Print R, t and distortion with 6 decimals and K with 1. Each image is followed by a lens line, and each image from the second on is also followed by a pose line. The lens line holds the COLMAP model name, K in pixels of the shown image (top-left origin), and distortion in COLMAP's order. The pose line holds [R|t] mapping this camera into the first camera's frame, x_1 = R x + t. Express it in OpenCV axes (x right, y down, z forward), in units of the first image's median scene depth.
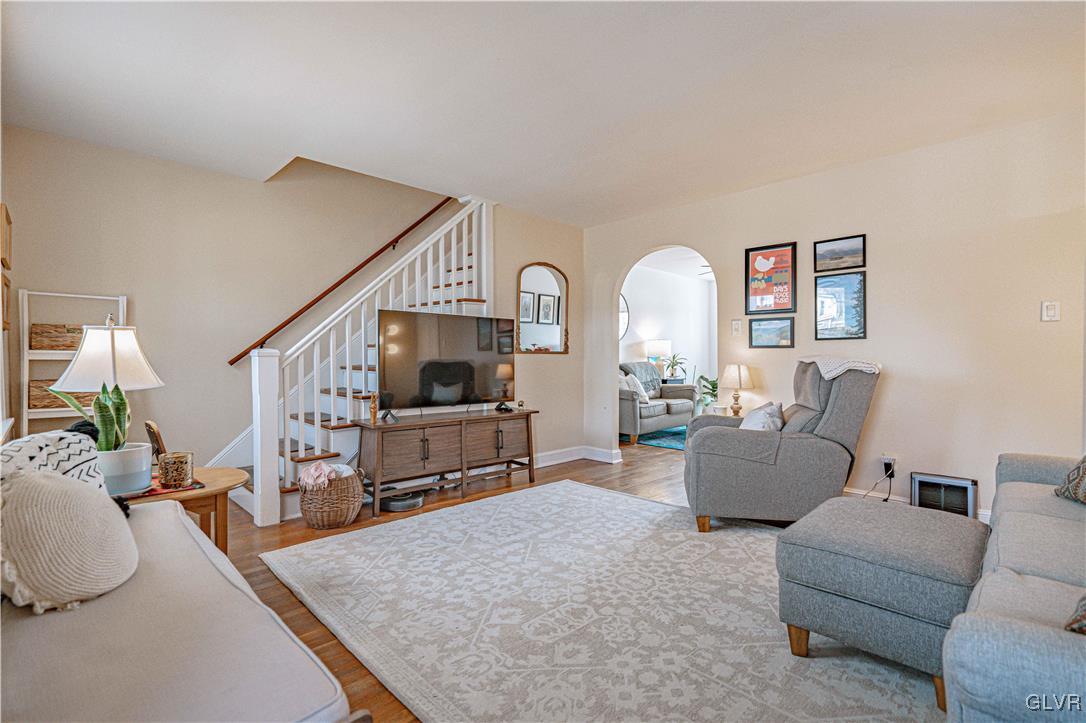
lens RADIAL K [[494.6, 0, 542.4], [0, 494.6, 358.5], [0, 0, 1]] dist [-0.008216, -0.000194]
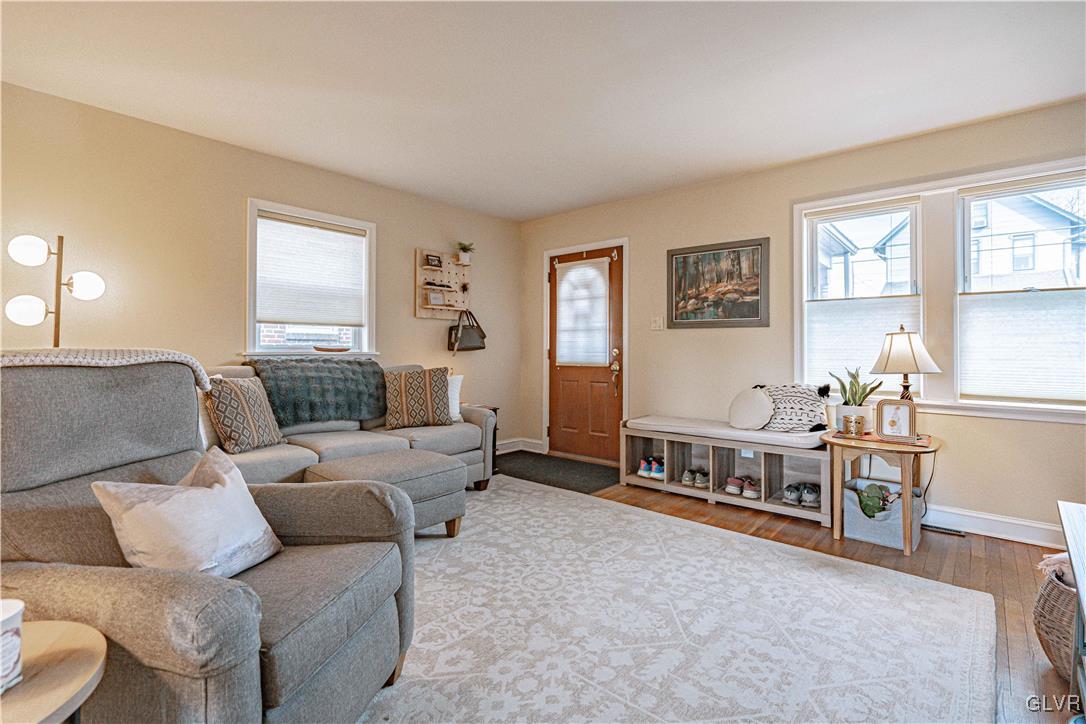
lens RADIAL K [[494.6, 0, 544.0], [0, 494.6, 353.5], [0, 0, 1]] dist [-0.008216, -0.000194]
pose [[-0.997965, -0.004514, -0.063603, 0.256060], [-0.005256, 0.999920, 0.011499, -0.010337], [0.063546, 0.011810, -0.997909, 2.028665]]
